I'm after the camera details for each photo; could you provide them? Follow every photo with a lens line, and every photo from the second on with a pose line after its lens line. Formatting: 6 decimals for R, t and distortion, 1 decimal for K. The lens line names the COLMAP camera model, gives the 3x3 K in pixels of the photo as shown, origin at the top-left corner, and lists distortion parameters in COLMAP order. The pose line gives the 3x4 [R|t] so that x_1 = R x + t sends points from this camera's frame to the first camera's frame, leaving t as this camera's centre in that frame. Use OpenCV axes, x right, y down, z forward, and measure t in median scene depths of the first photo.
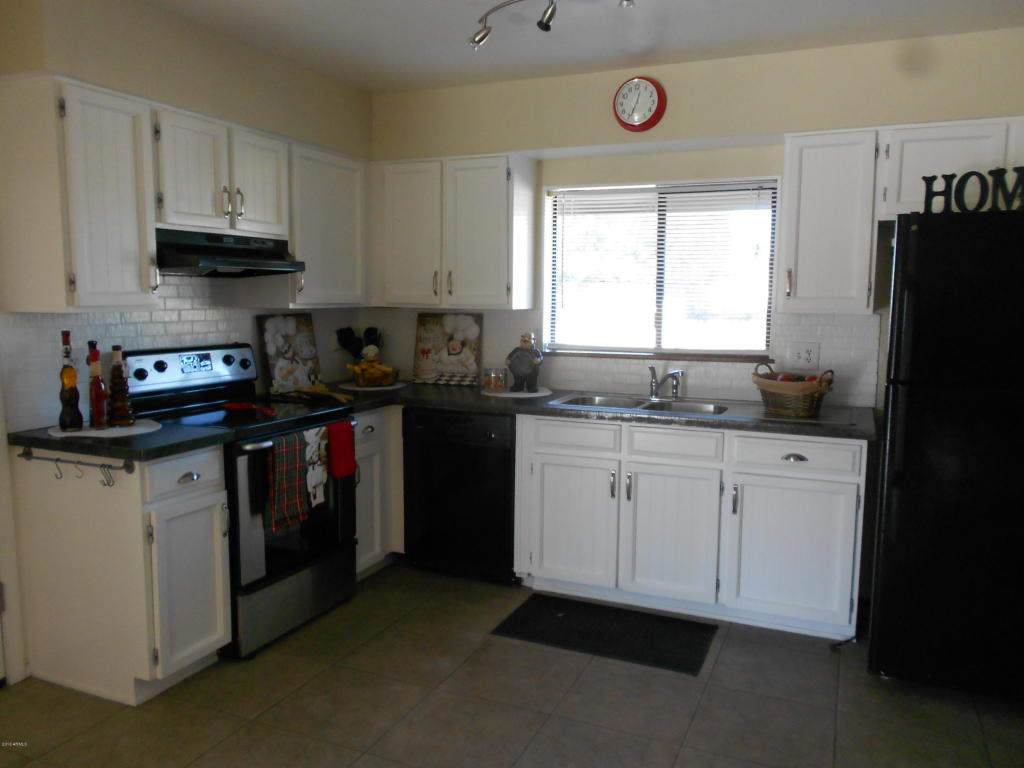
lens RADIAL K [[781.0, 0, 511.0], [0, 781.0, 387.9], [0, 0, 1]] dist [-0.003442, 0.004627]
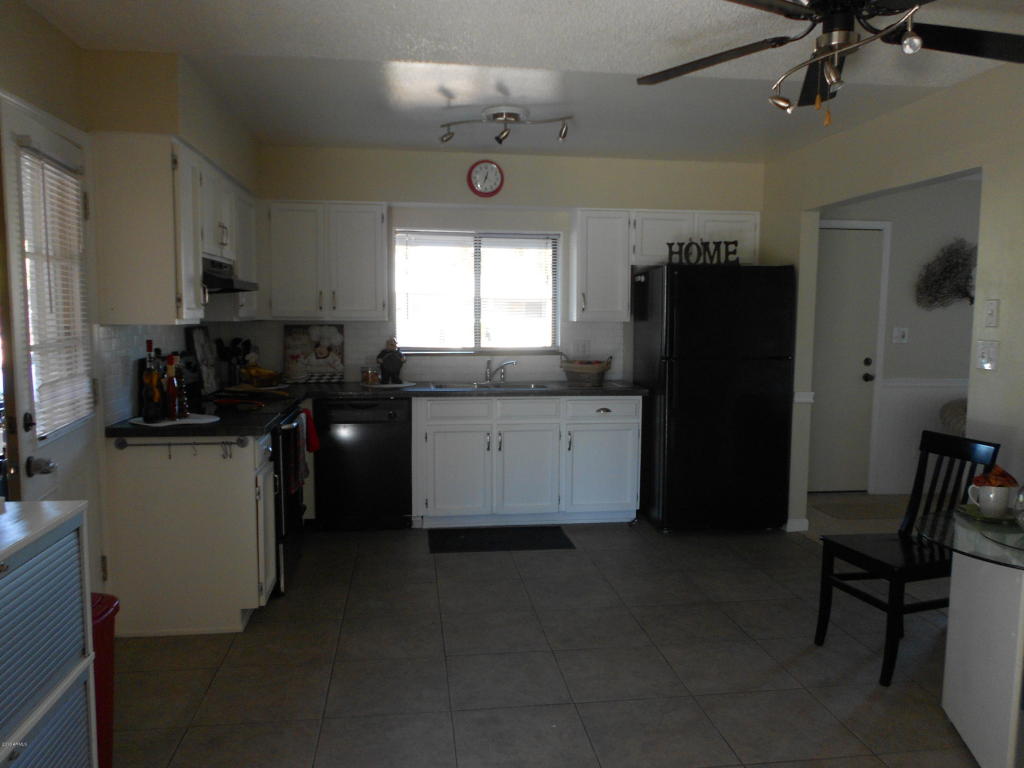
lens RADIAL K [[781.0, 0, 515.3], [0, 781.0, 382.2], [0, 0, 1]] dist [-0.003442, 0.004627]
pose [[0.852971, -0.048973, 0.519656, -0.568010], [0.062080, 0.998040, -0.007843, 0.029522], [-0.518254, 0.038950, 0.854339, -0.257242]]
